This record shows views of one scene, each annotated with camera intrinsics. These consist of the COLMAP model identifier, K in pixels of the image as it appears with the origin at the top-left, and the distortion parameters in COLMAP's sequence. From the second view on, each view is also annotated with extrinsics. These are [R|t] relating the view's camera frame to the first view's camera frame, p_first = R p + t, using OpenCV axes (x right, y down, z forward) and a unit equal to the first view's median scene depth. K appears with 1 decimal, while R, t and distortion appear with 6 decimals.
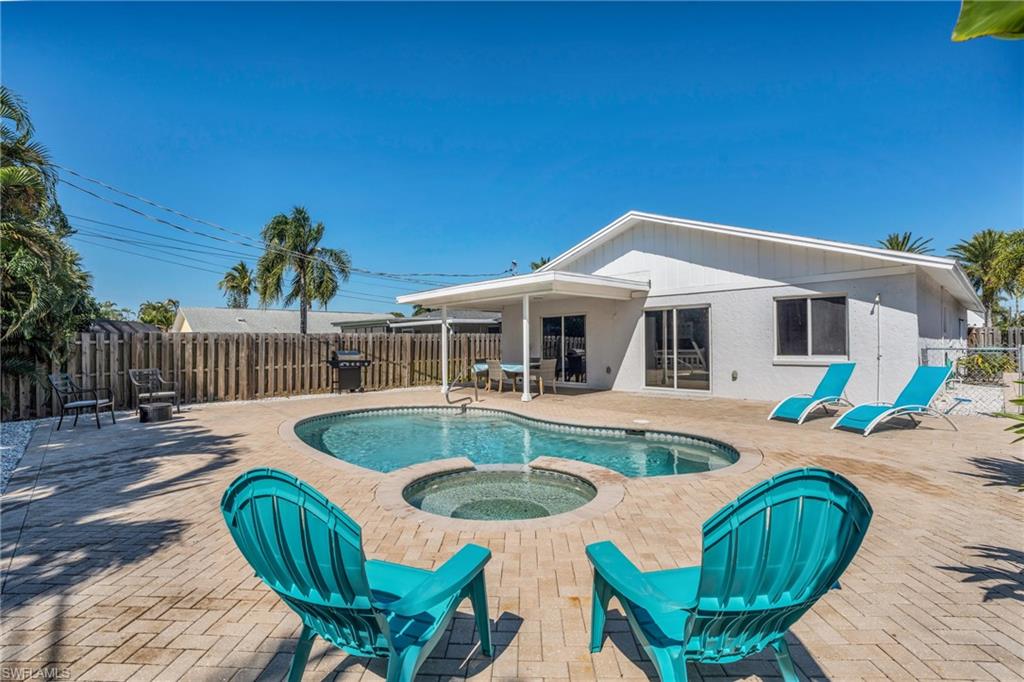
lens RADIAL K [[470.1, 0, 510.1], [0, 470.1, 340.1], [0, 0, 1]] dist [-0.072427, 0.027197]
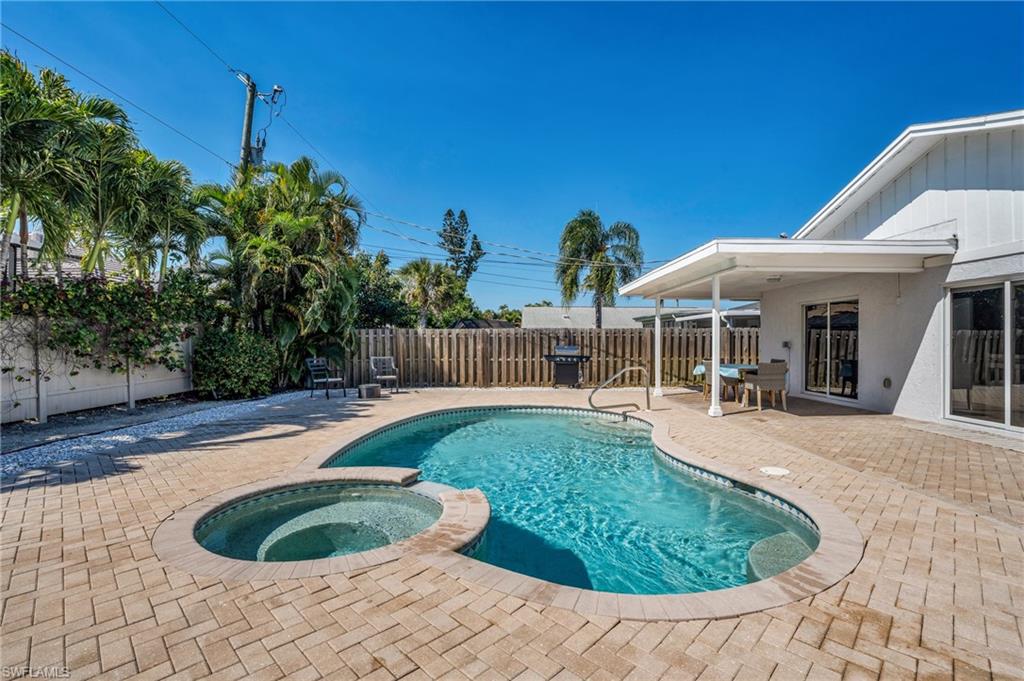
lens RADIAL K [[464.3, 0, 504.1], [0, 464.3, 341.7], [0, 0, 1]] dist [-0.070060, 0.026395]
pose [[0.742869, 0.013284, -0.669304, 0.235687], [-0.003673, 0.999869, 0.015767, -0.001229], [0.669426, -0.009255, 0.742821, 0.188927]]
